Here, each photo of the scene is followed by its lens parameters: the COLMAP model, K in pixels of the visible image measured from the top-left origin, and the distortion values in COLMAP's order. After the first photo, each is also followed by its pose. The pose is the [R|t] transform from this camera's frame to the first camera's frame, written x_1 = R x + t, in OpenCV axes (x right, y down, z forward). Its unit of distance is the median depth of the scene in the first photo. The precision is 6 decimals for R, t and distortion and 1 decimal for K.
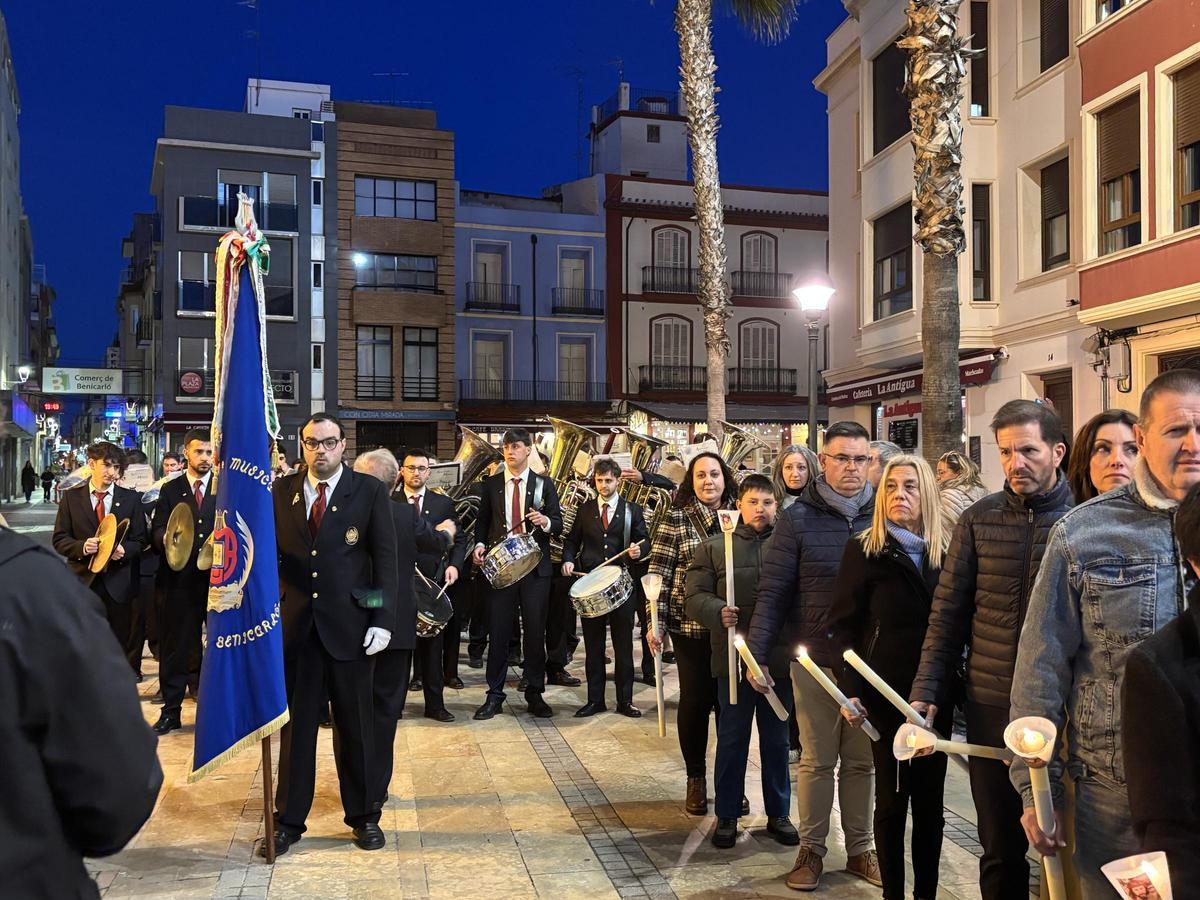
lens RADIAL K [[1033.7, 0, 668.0], [0, 1033.7, 486.8], [0, 0, 1]] dist [-0.017847, -0.005704]
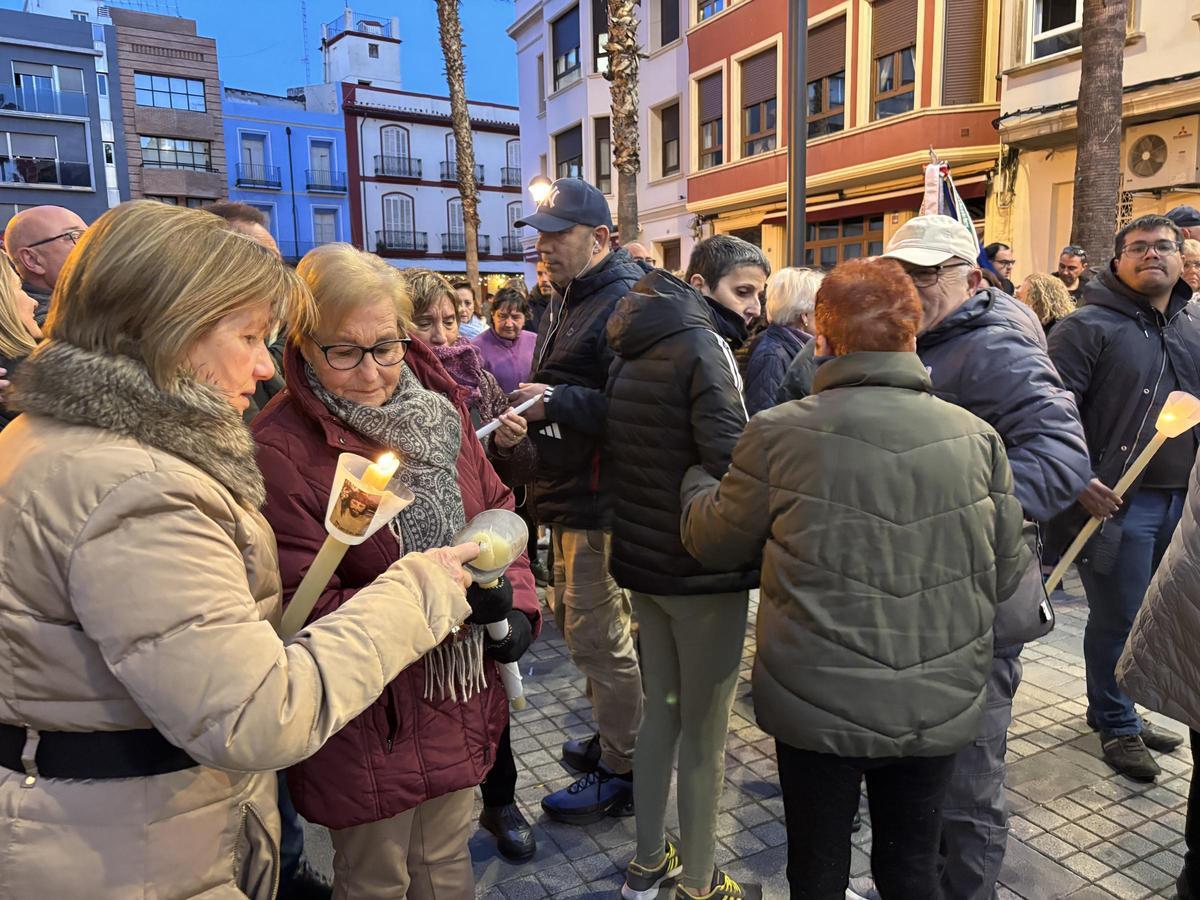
lens RADIAL K [[904.9, 0, 600.0], [0, 904.9, 450.0], [0, 0, 1]] dist [-0.038489, -0.011696]
pose [[0.942321, -0.062091, 0.328901, -0.210162], [0.019439, 0.991137, 0.131417, 0.024227], [-0.334146, -0.117443, 0.935176, -0.314357]]
